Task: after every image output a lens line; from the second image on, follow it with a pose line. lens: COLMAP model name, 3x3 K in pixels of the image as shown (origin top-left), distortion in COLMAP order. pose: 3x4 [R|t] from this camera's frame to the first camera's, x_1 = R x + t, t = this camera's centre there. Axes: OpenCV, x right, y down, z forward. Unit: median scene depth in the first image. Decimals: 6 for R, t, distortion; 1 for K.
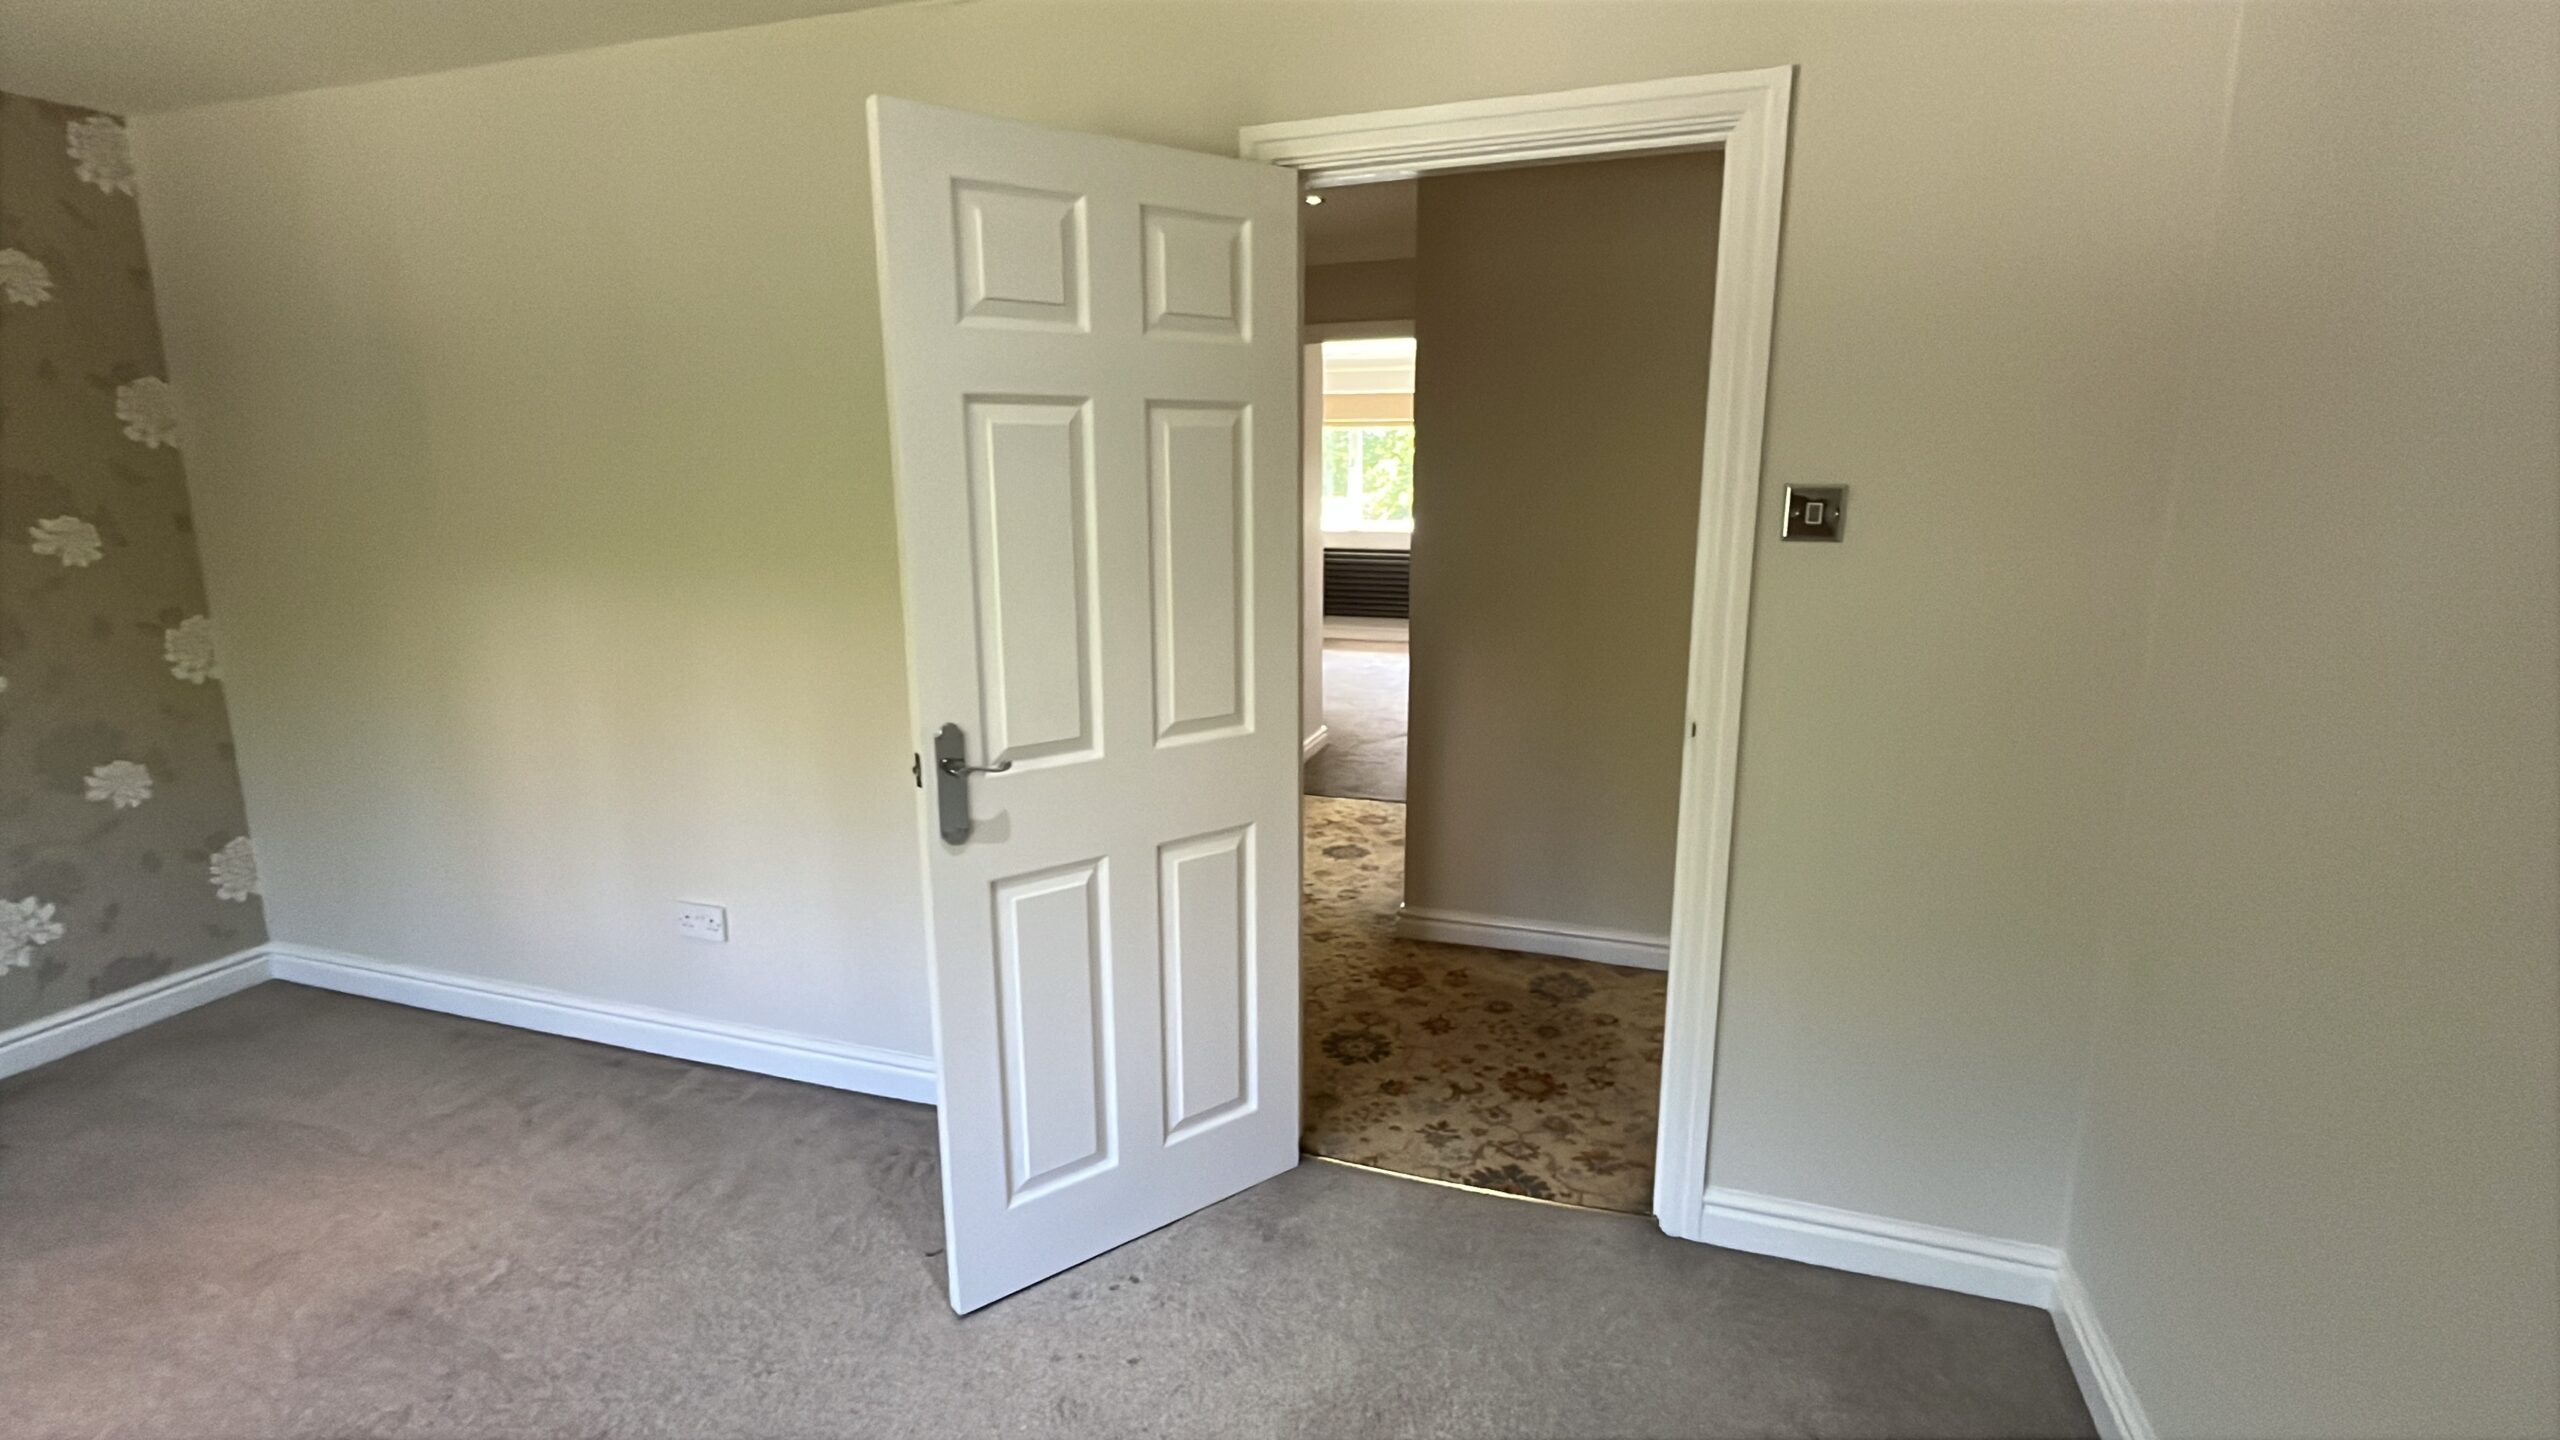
lens RADIAL K [[1193.7, 0, 1271.1], [0, 1193.7, 713.4], [0, 0, 1]] dist [-0.003516, -0.000132]
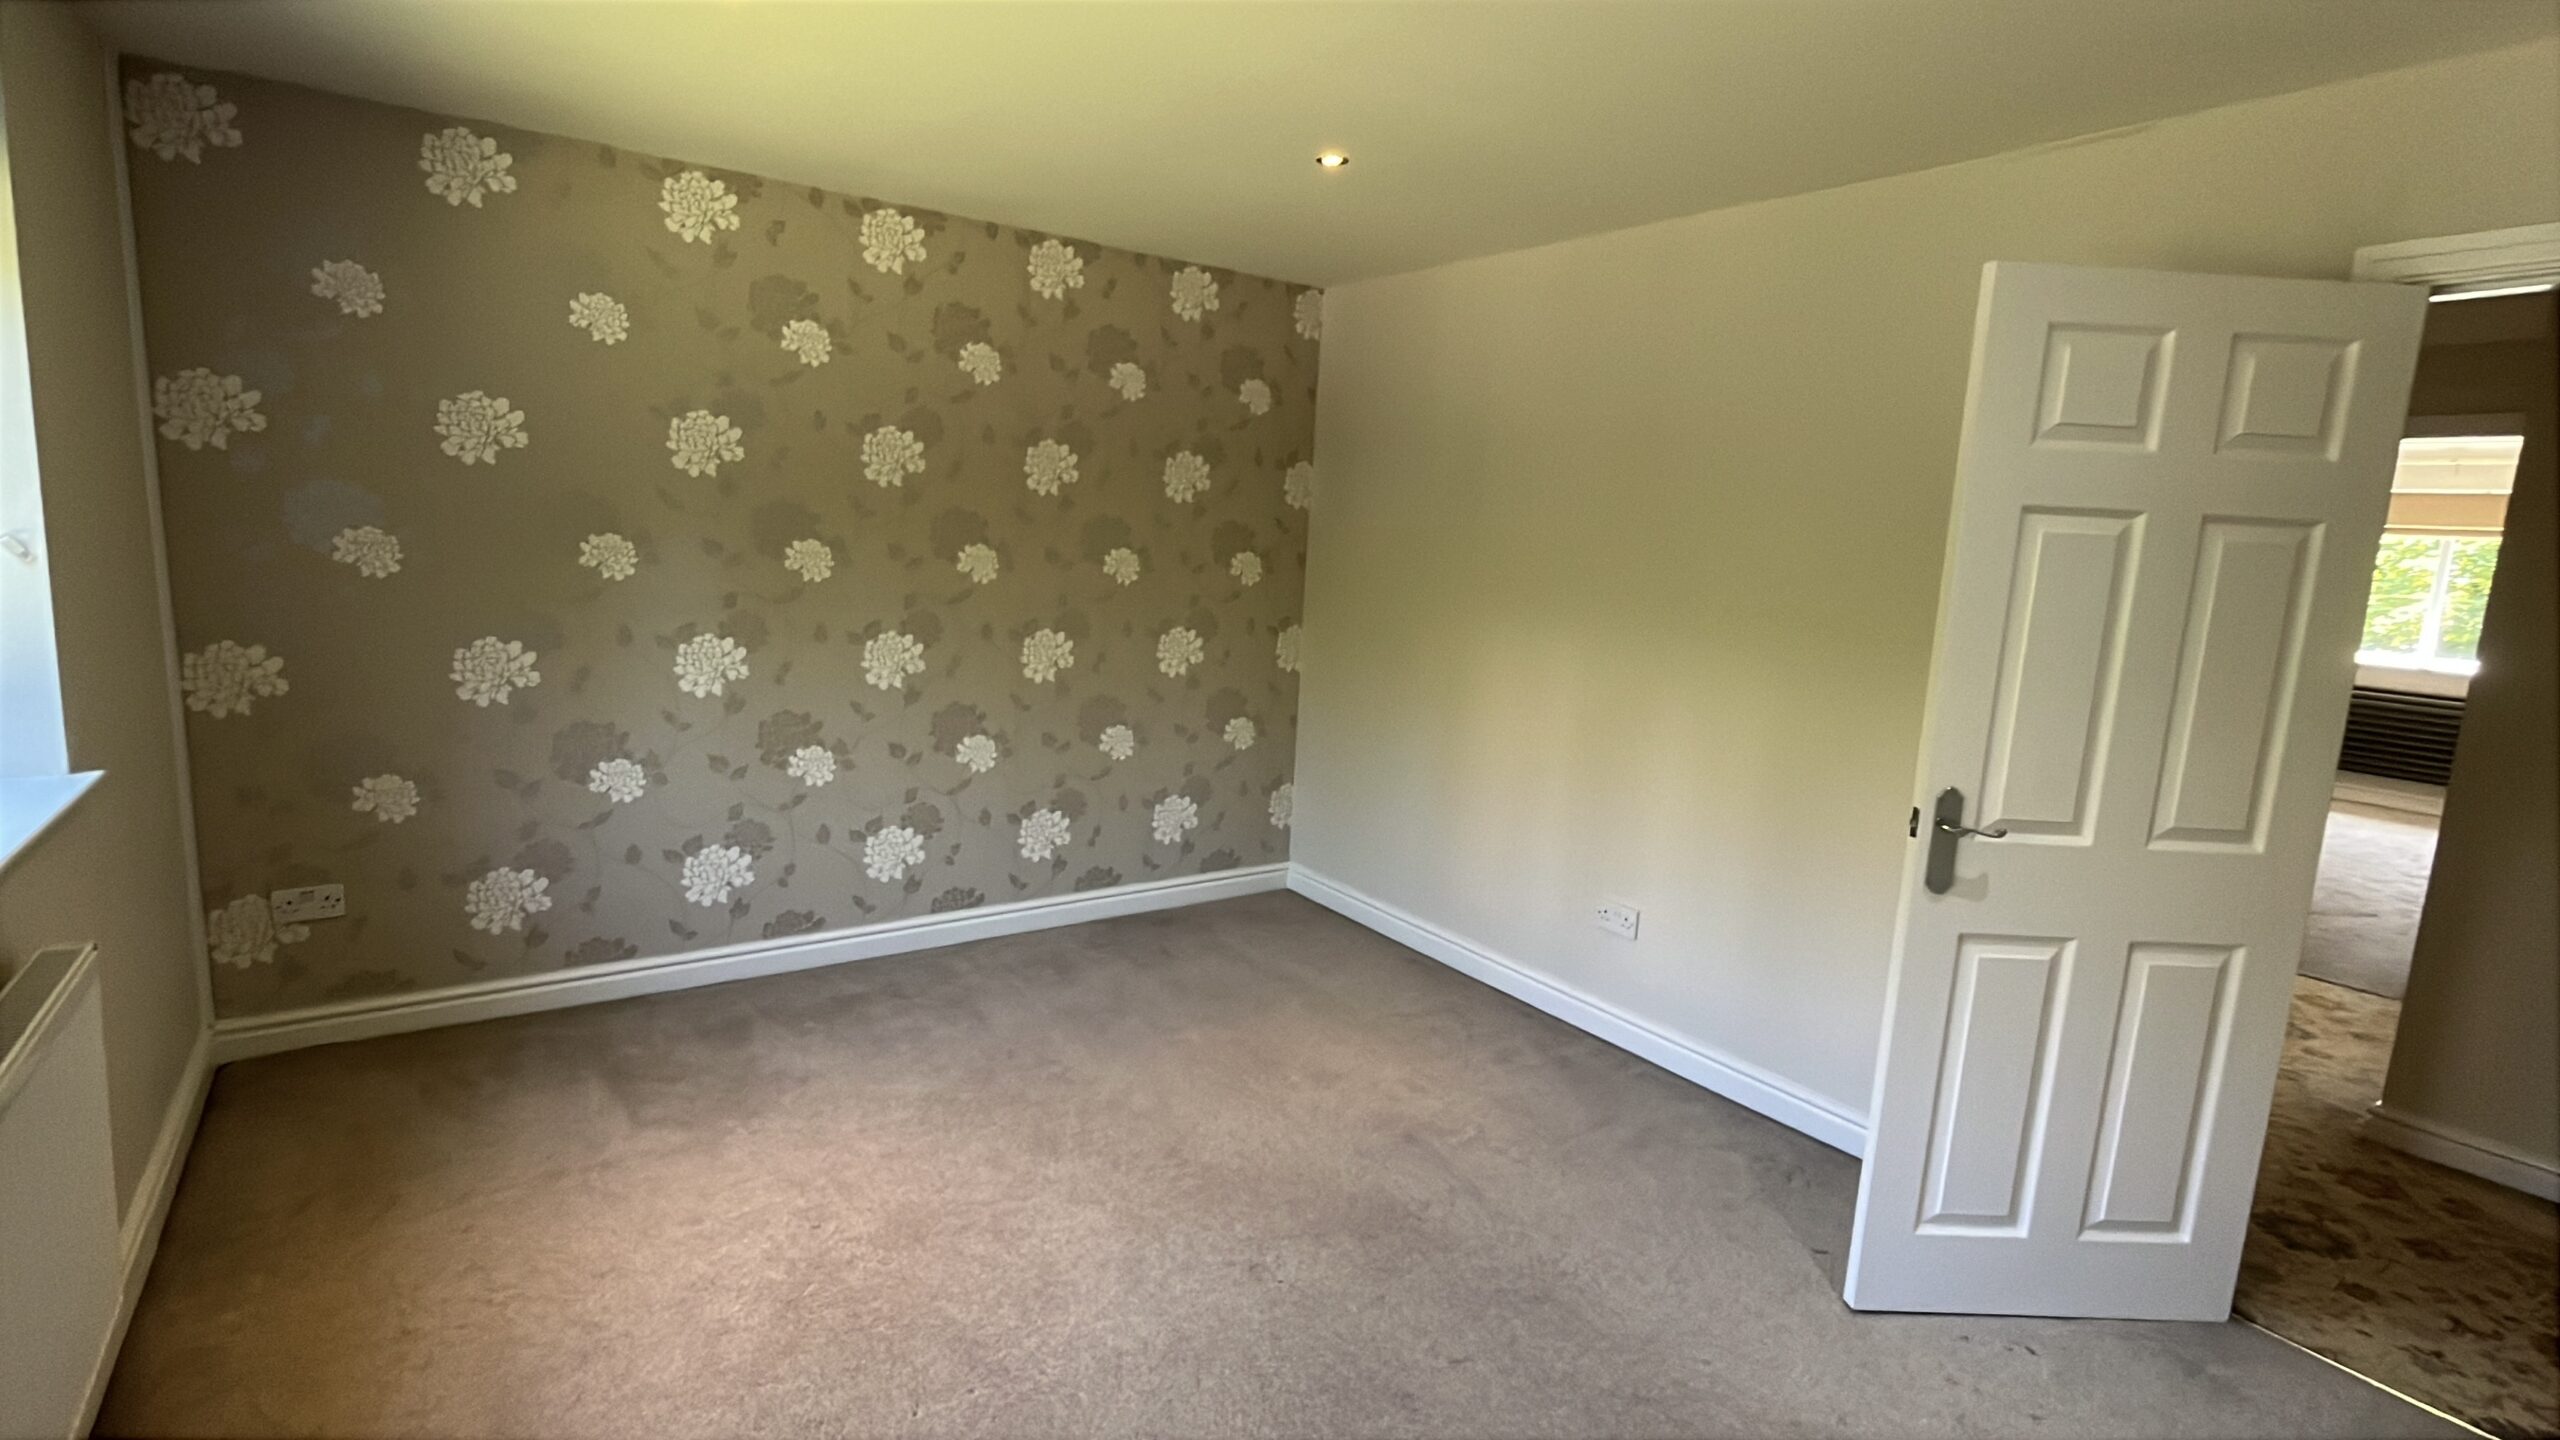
lens RADIAL K [[1193.7, 0, 1271.1], [0, 1193.7, 713.4], [0, 0, 1]] dist [-0.003516, -0.000132]
pose [[0.805880, 0.140693, -0.575120, -0.102064], [-0.175446, 0.984476, -0.005007, 0.040919], [0.565487, 0.104938, 0.818054, -0.215939]]
